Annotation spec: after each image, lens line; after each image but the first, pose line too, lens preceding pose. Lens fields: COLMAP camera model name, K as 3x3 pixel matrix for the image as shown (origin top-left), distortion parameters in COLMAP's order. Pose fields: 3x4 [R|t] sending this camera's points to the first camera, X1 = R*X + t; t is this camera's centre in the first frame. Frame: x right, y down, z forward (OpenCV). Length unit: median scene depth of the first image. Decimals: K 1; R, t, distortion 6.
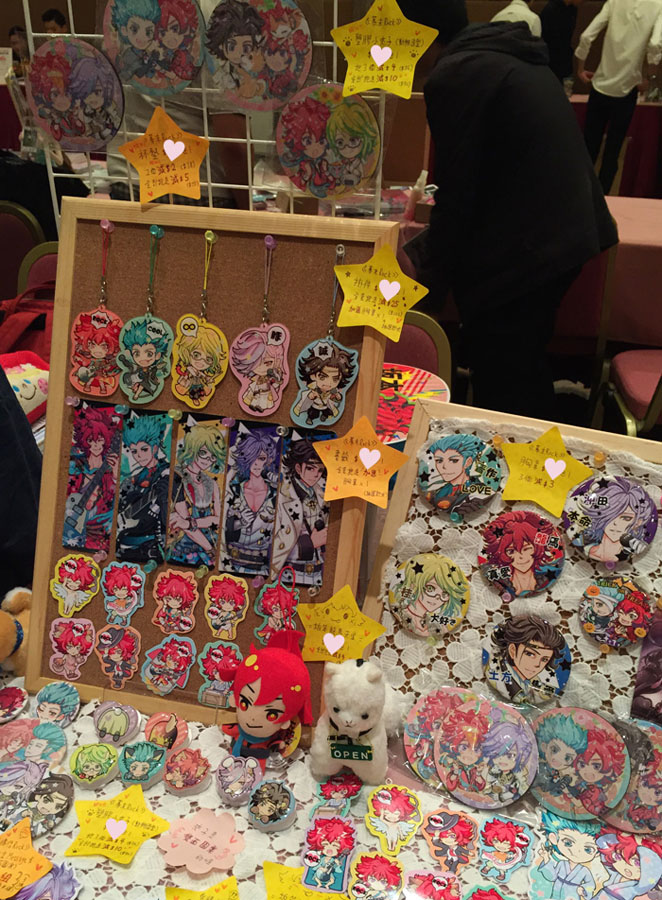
lens RADIAL K [[838.7, 0, 323.3], [0, 838.7, 493.8], [0, 0, 1]] dist [0.095189, -0.153375]
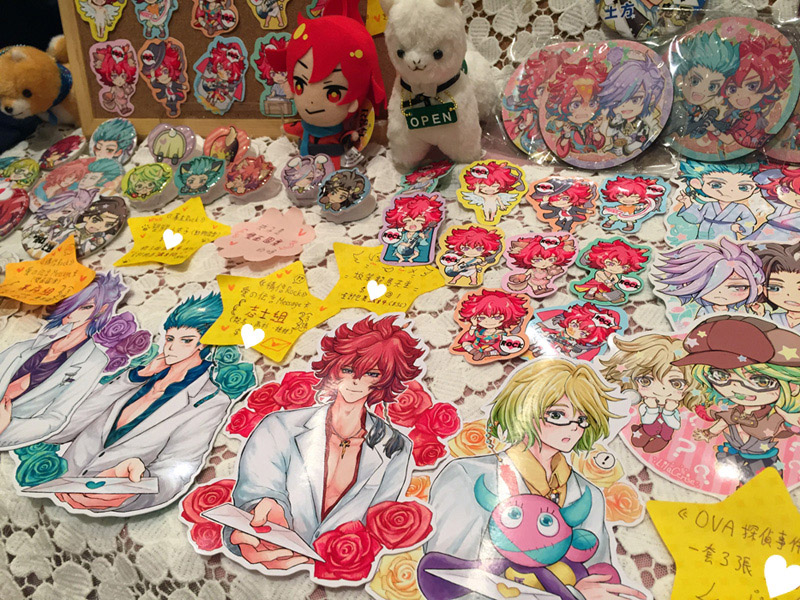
lens RADIAL K [[683.7, 0, 400.0], [0, 683.7, 300.0], [0, 0, 1]] dist [0.075973, -0.115814]
pose [[0.985496, -0.106514, -0.132109, 0.070012], [0.136553, 0.959938, 0.244689, 0.301072], [0.100753, -0.259180, 0.960559, 0.315120]]
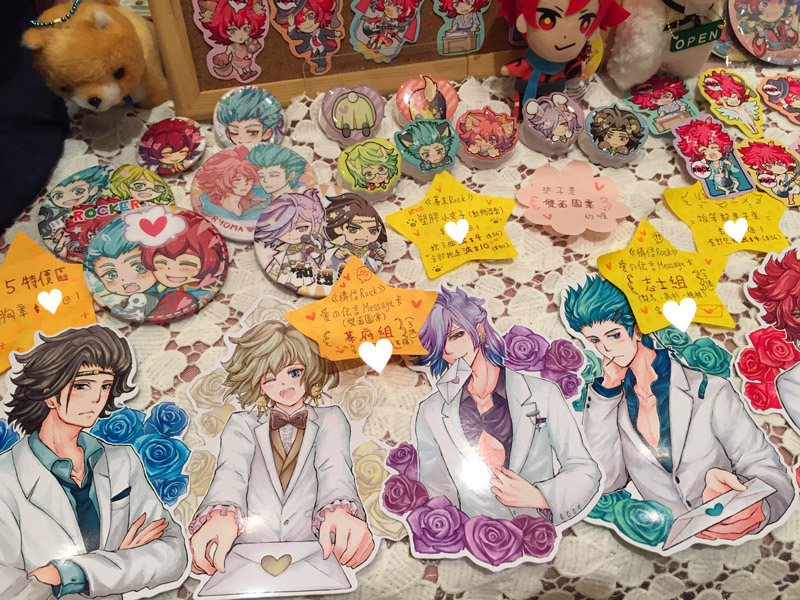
lens RADIAL K [[683.7, 0, 400.0], [0, 683.7, 300.0], [0, 0, 1]] dist [0.075973, -0.115814]
pose [[0.888422, -0.379909, 0.257635, -0.450220], [0.212357, 0.837753, 0.503064, 0.128116], [-0.406953, -0.392223, 0.824955, 0.479675]]
